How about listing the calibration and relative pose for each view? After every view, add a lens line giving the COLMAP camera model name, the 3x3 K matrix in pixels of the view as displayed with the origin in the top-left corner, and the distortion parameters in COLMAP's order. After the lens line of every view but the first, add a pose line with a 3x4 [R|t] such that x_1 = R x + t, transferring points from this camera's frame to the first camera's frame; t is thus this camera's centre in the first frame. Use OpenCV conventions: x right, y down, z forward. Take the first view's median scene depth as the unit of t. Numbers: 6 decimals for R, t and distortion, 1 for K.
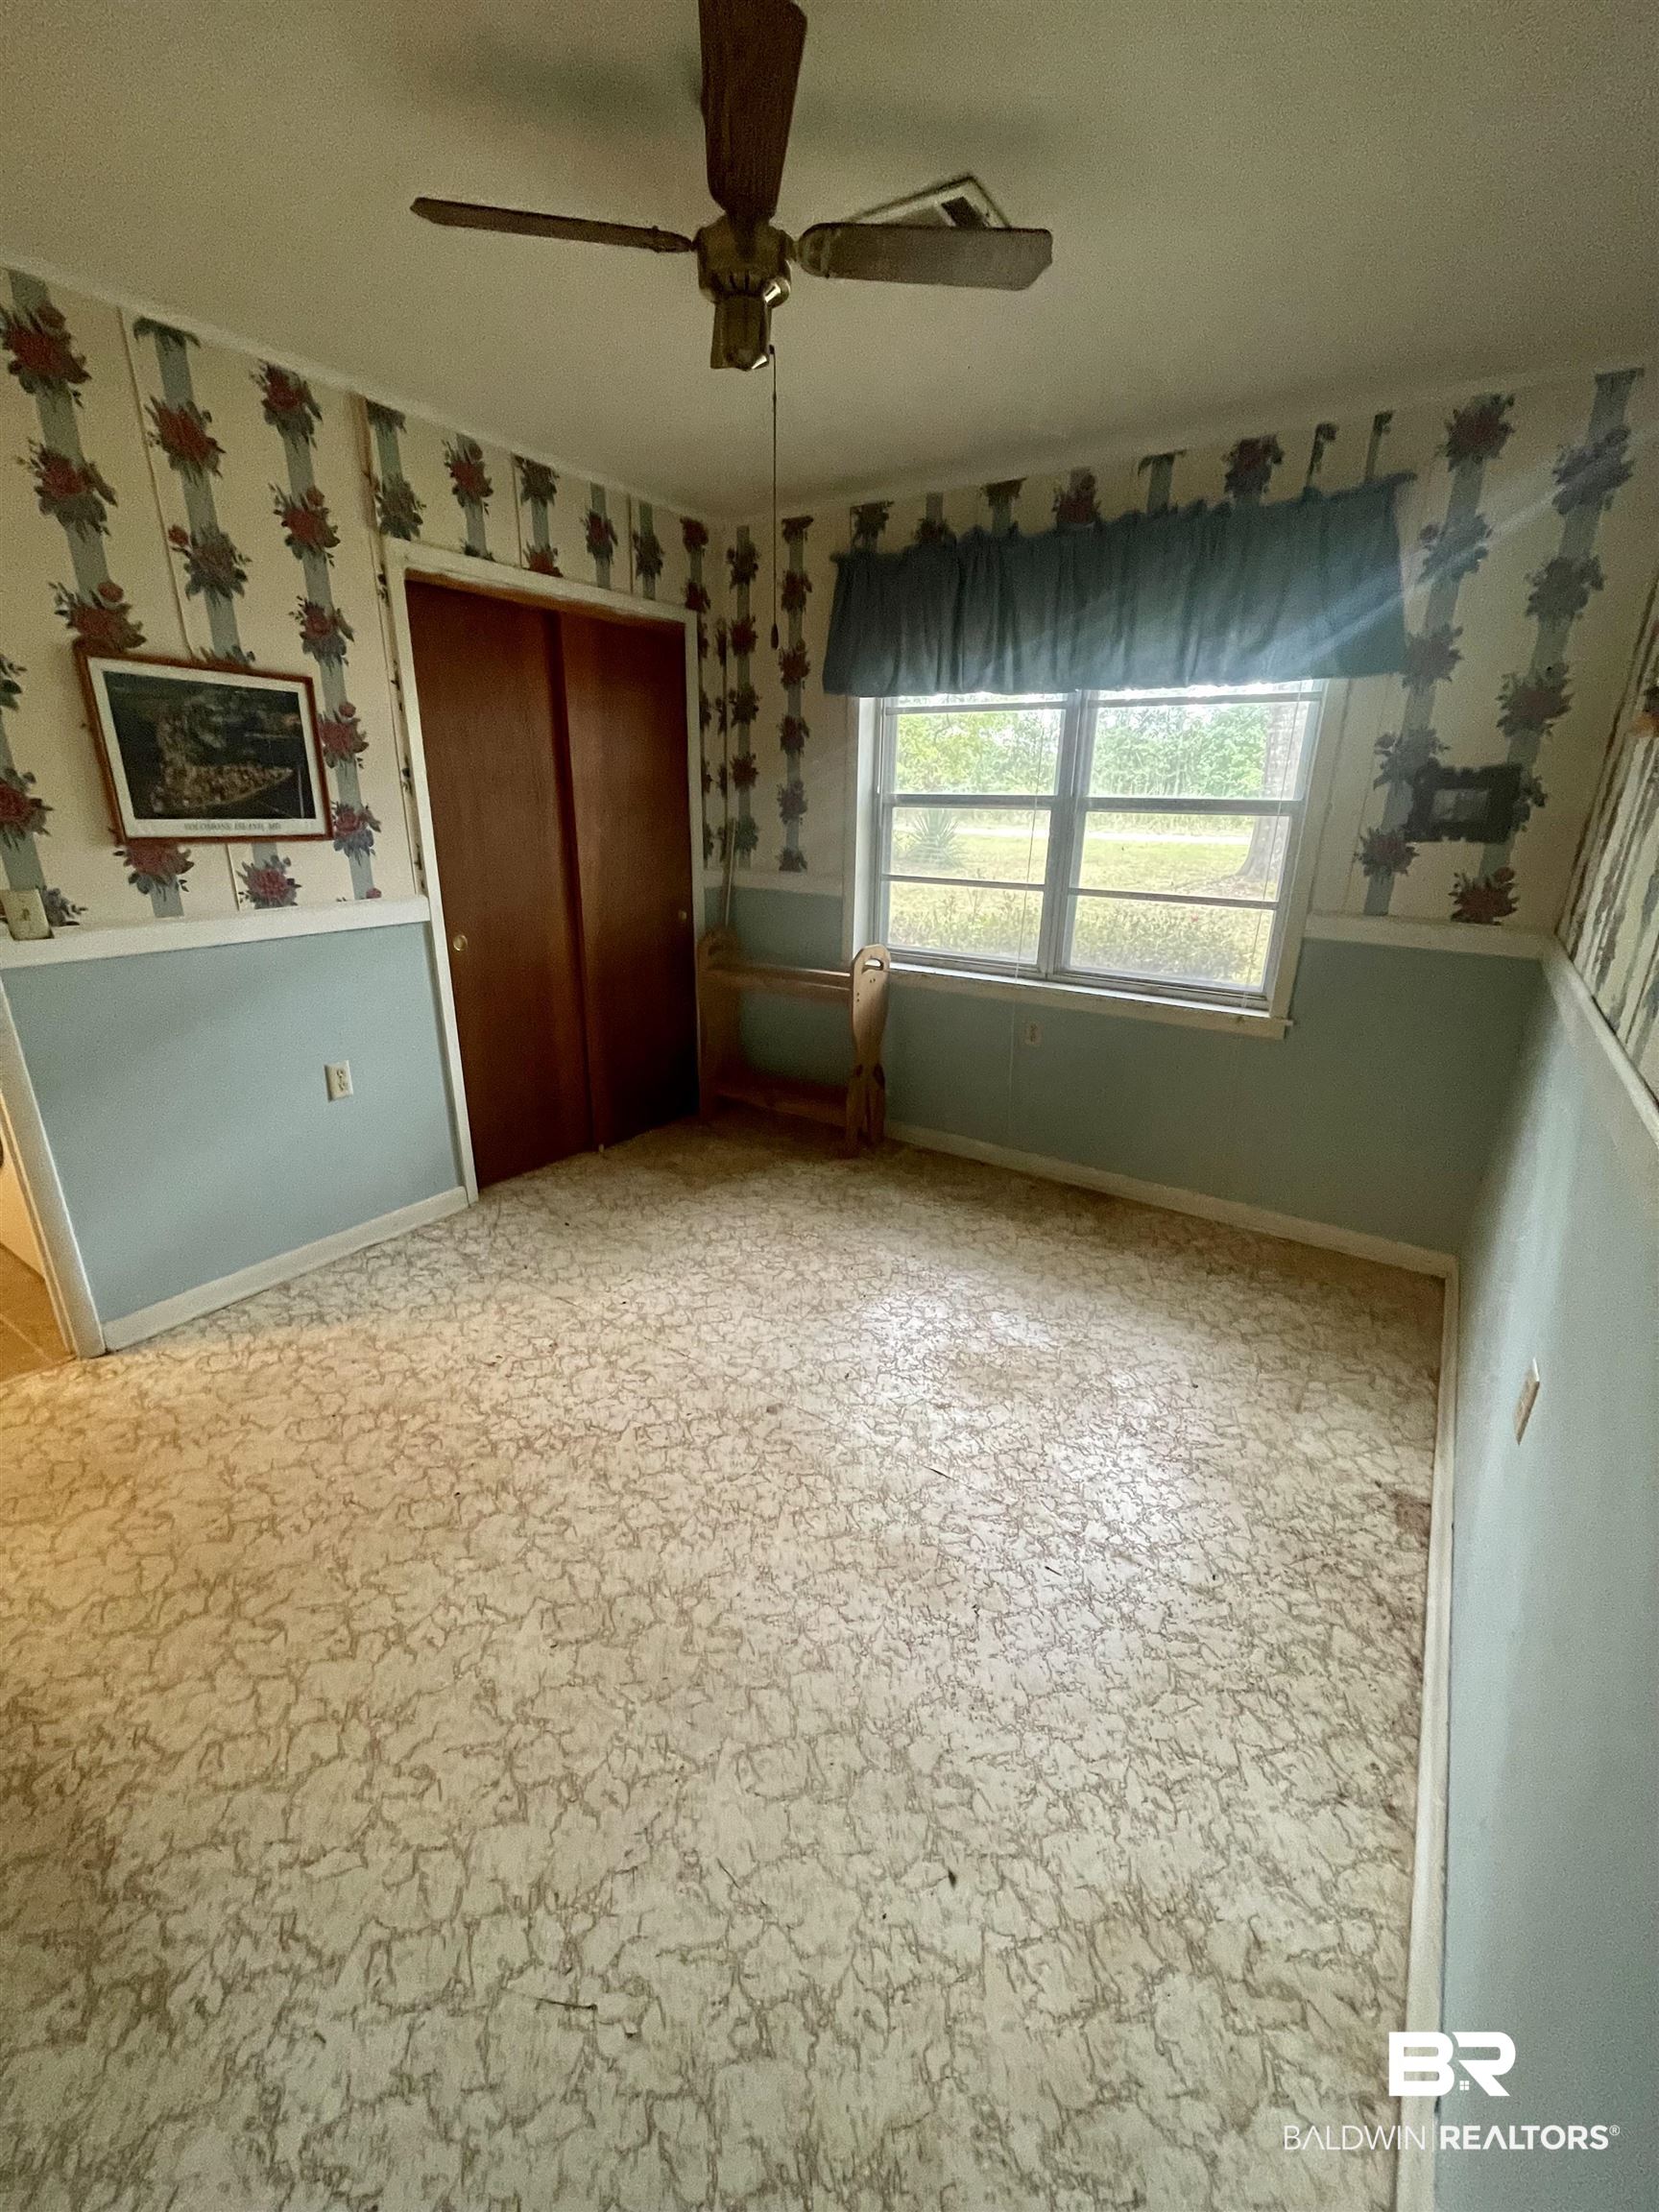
lens RADIAL K [[932.8, 0, 877.8], [0, 932.8, 1048.3], [0, 0, 1]] dist [-0.003862, -0.001214]
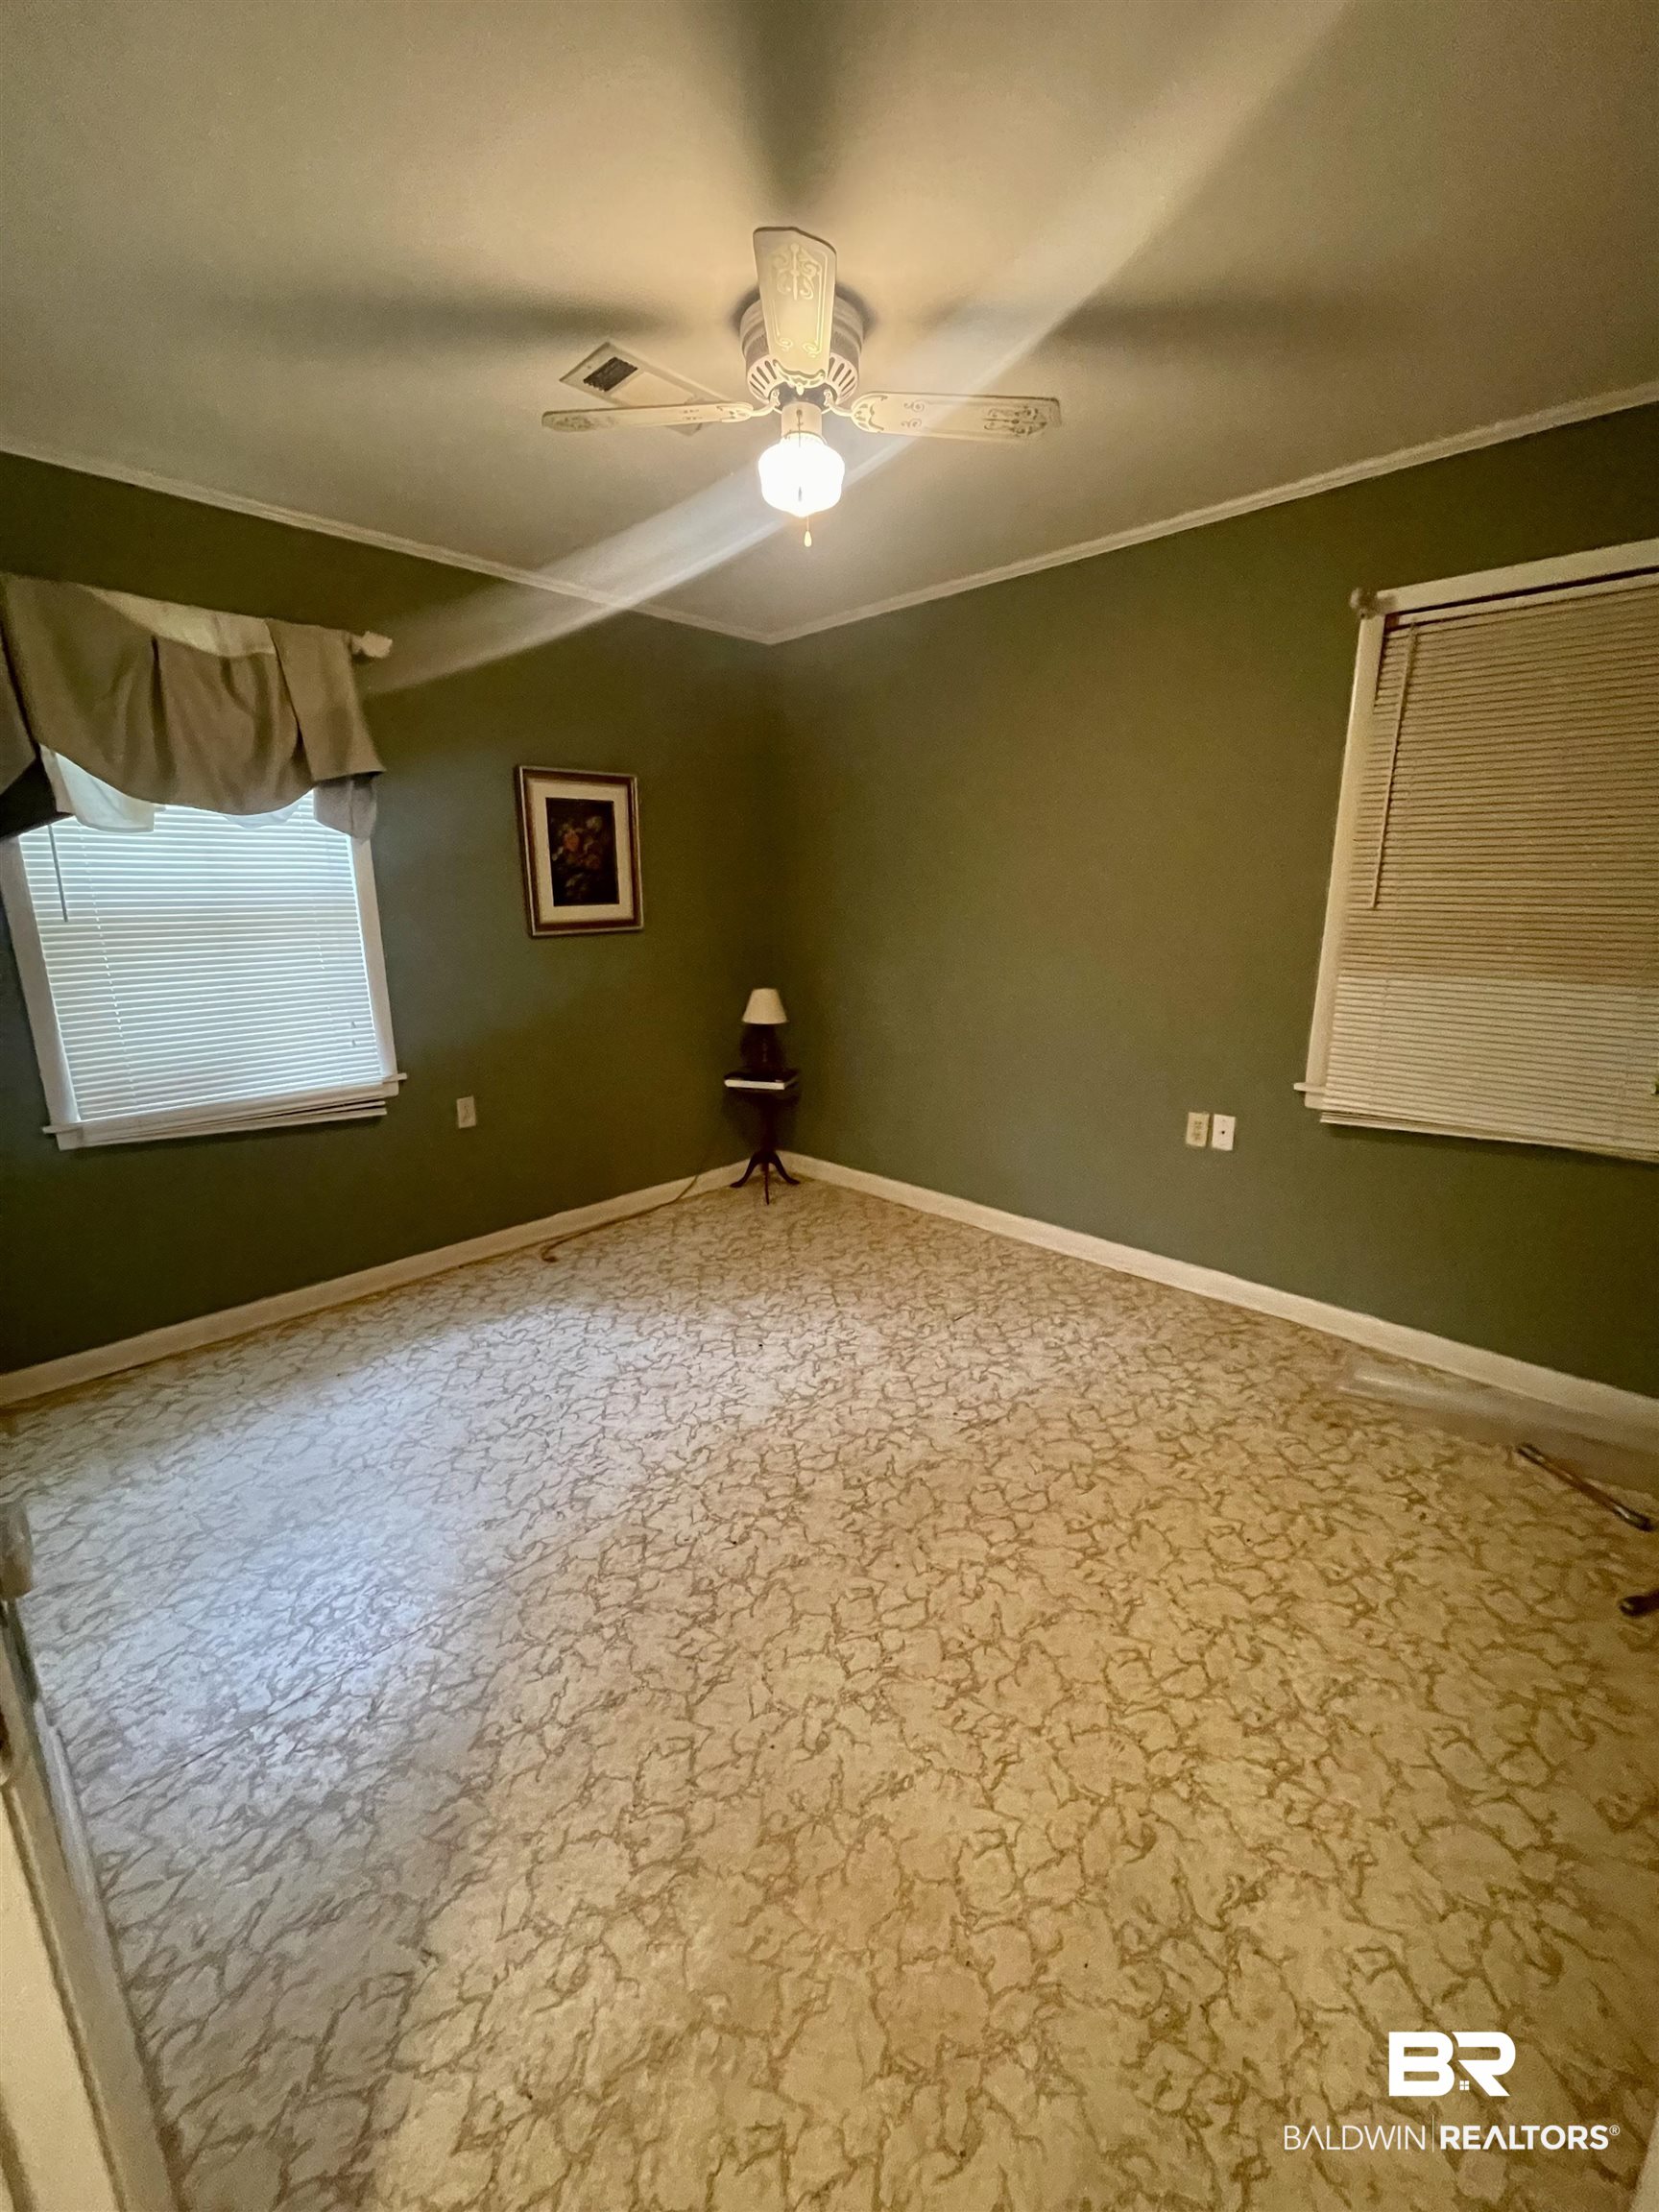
lens RADIAL K [[898.9, 0, 833.2], [0, 898.9, 1101.6], [0, 0, 1]] dist [-0.000127, 0.000010]
pose [[-0.182678, 0.215344, -0.959299, 1.124175], [-0.263524, 0.929291, 0.258791, -0.142333], [0.947198, 0.300074, -0.113013, 0.669522]]
